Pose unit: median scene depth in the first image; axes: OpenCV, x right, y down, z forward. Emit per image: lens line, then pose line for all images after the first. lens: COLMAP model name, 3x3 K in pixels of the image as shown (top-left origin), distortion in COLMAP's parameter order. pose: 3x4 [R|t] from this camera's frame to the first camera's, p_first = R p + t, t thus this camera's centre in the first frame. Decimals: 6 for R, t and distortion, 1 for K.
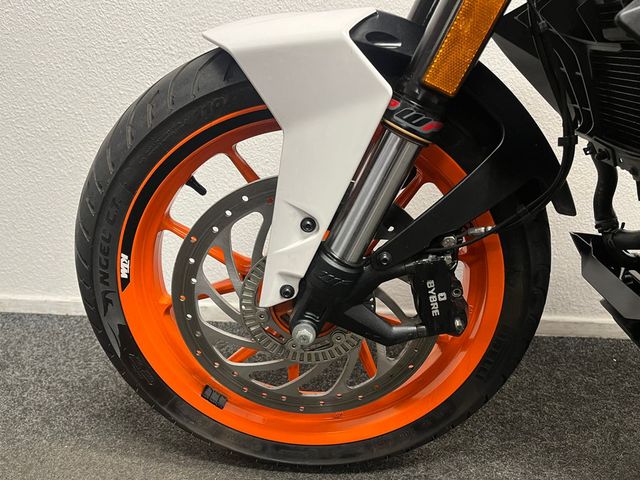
lens RADIAL K [[487.1, 0, 320.0], [0, 487.1, 240.0], [0, 0, 1]] dist [0.079488, -0.106456]
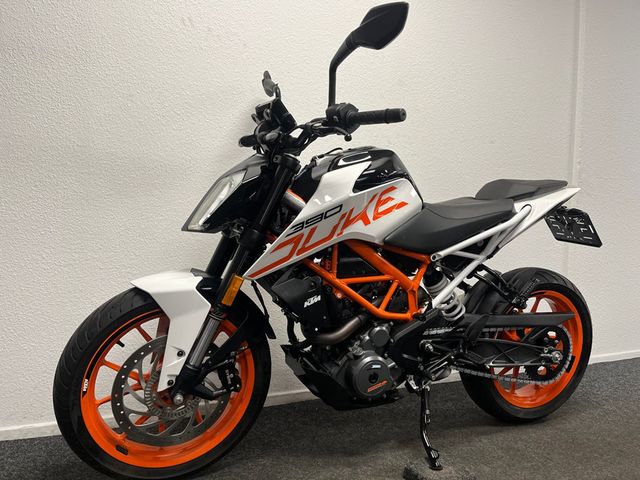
lens RADIAL K [[487.1, 0, 320.0], [0, 487.1, 240.0], [0, 0, 1]] dist [0.079488, -0.106456]
pose [[0.892025, -0.015171, 0.451731, -0.491038], [0.127012, 0.967578, -0.218312, 0.045126], [-0.433773, 0.252115, 0.865031, -1.619227]]
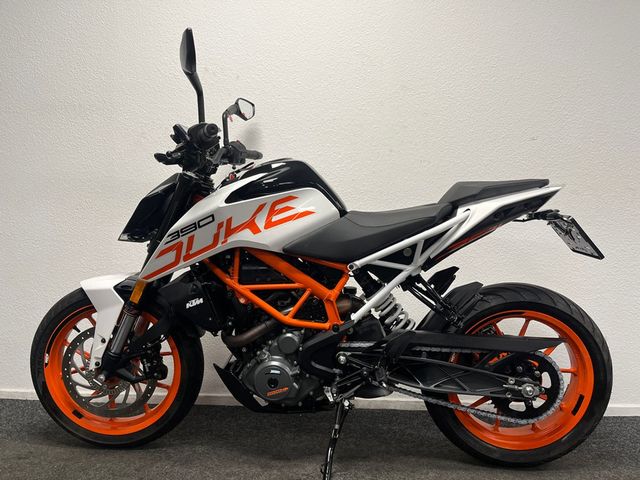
lens RADIAL K [[487.1, 0, 320.0], [0, 487.1, 240.0], [0, 0, 1]] dist [0.079488, -0.106456]
pose [[0.999801, -0.006978, 0.018668, 1.223817], [0.012015, 0.958362, -0.285304, 0.251047], [-0.015900, 0.285471, 0.958255, -2.115936]]
